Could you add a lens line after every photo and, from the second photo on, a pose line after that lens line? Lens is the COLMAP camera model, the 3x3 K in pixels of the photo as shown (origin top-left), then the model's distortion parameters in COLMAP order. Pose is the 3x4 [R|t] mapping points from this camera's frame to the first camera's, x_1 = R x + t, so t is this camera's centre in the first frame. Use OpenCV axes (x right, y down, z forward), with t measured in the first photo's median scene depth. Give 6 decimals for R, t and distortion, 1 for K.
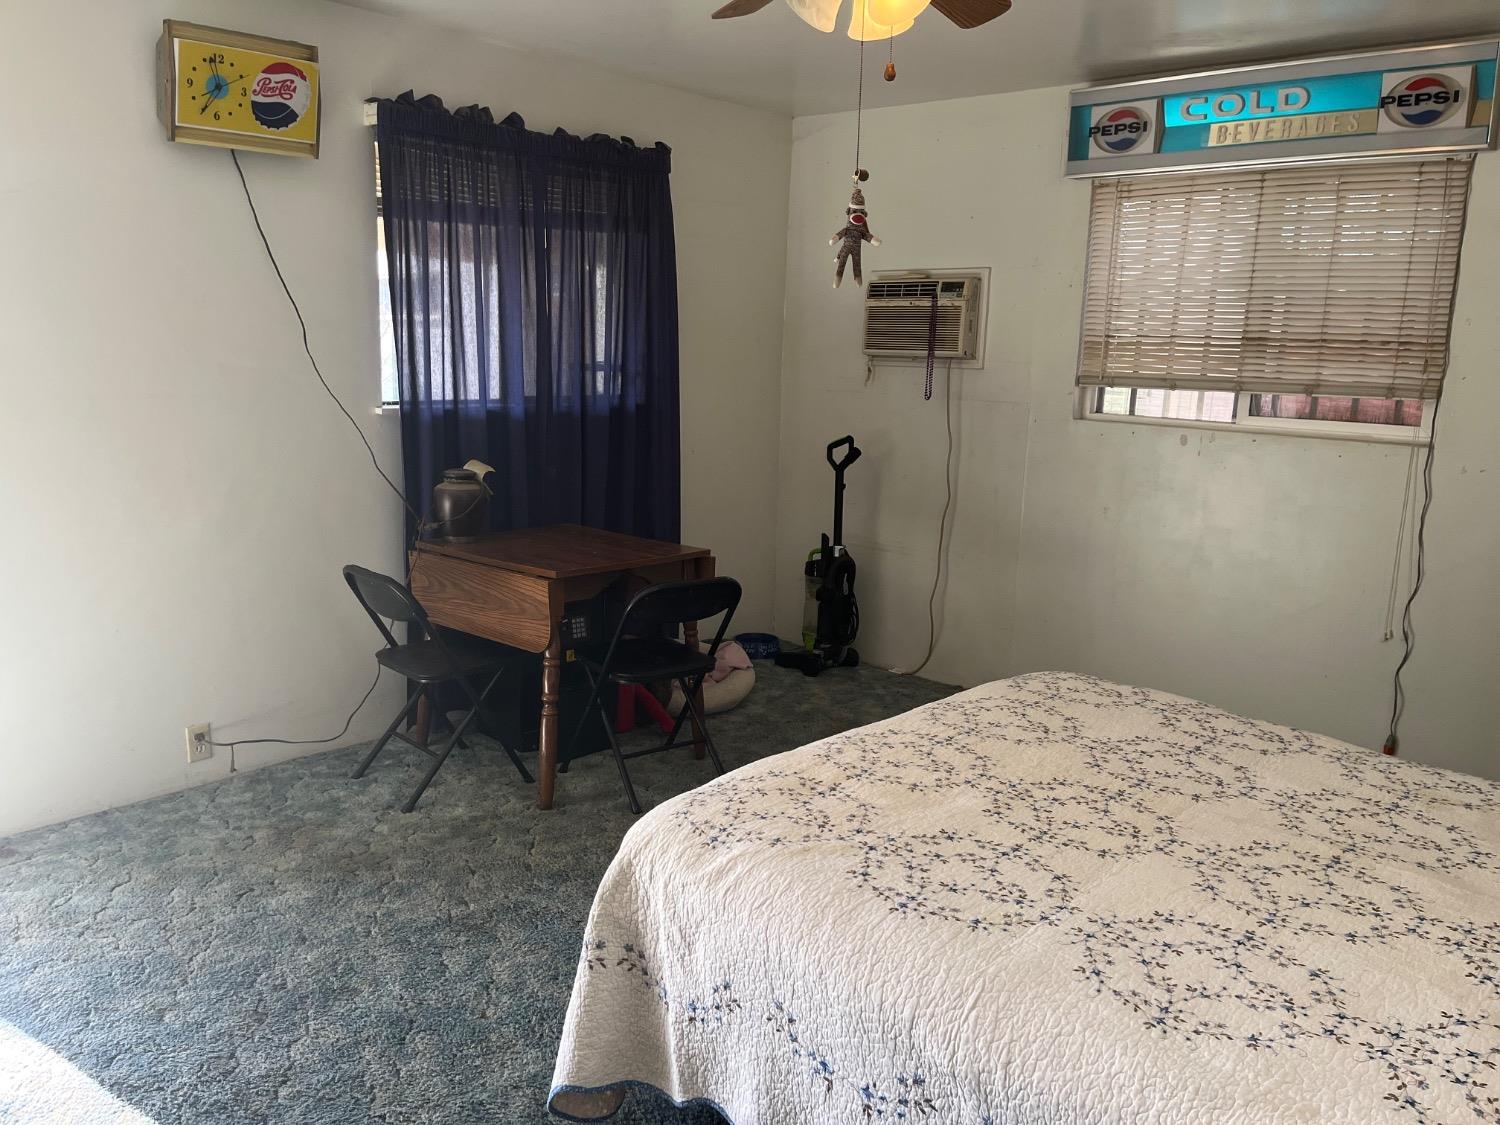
lens RADIAL K [[1178.4, 0, 750.0], [0, 1178.4, 562.5], [0, 0, 1]] dist [0.084873, -0.113449]
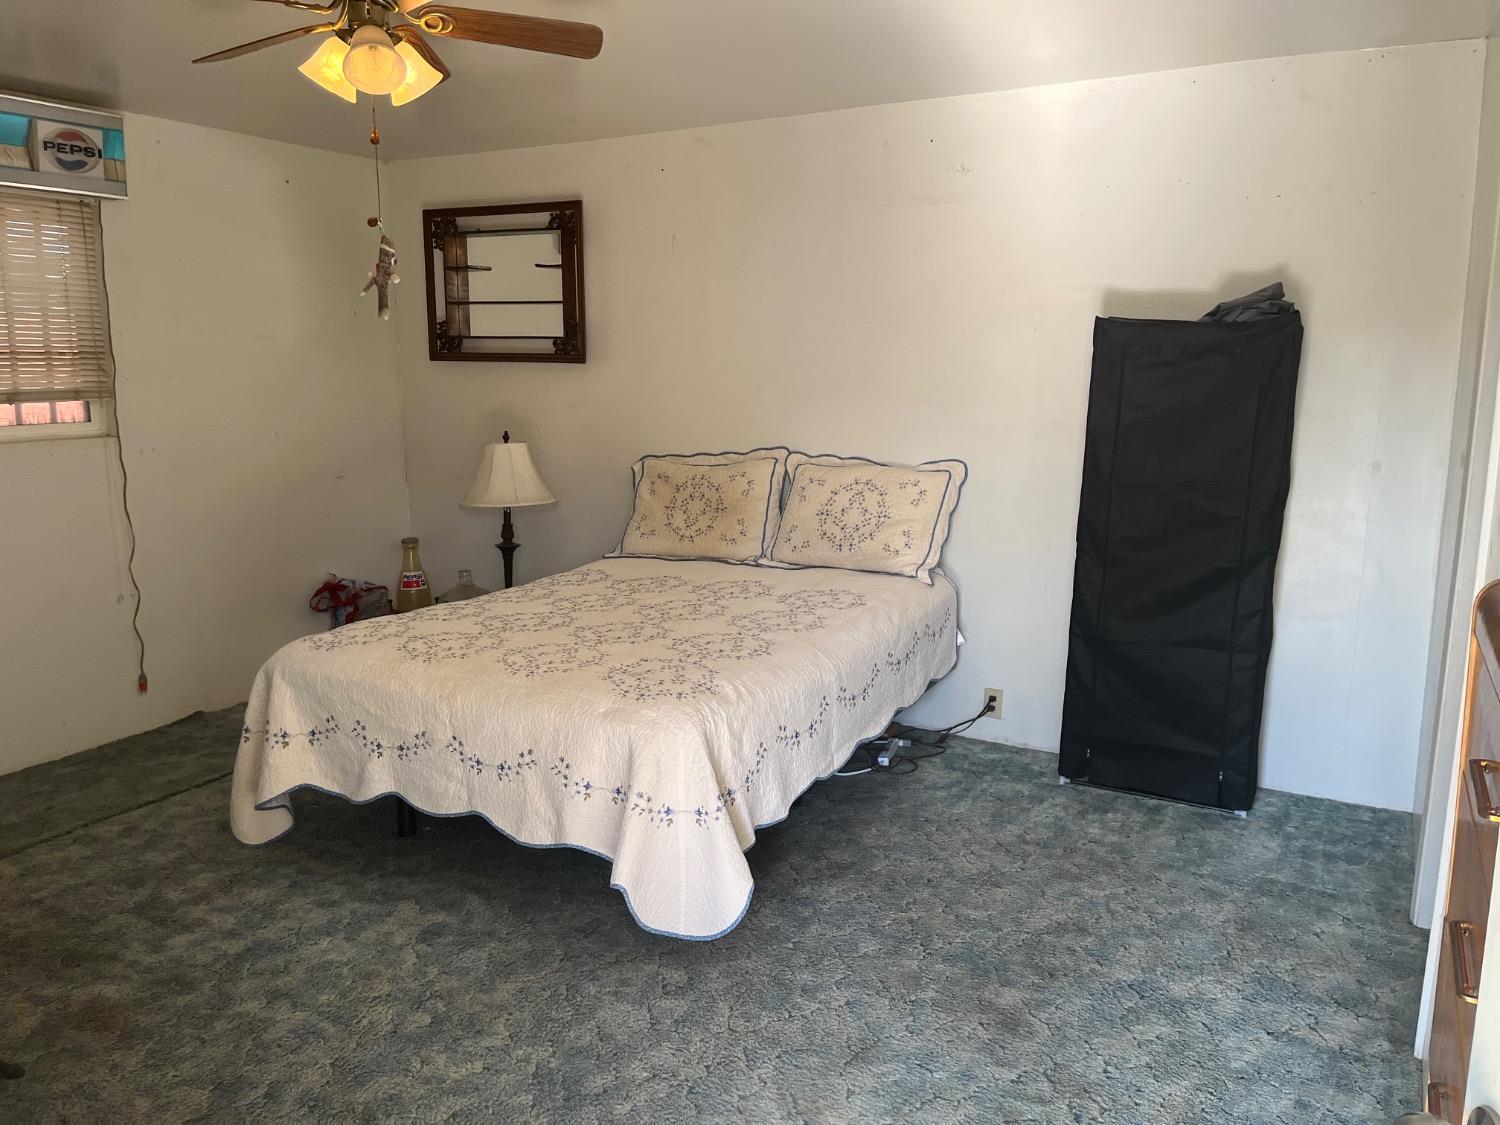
lens RADIAL K [[1178.4, 0, 750.0], [0, 1178.4, 562.5], [0, 0, 1]] dist [0.084873, -0.113449]
pose [[-0.300050, -0.192185, 0.934363, -0.850559], [0.186630, 0.948739, 0.255074, -0.175111], [-0.935489, 0.250915, -0.248802, 0.773286]]
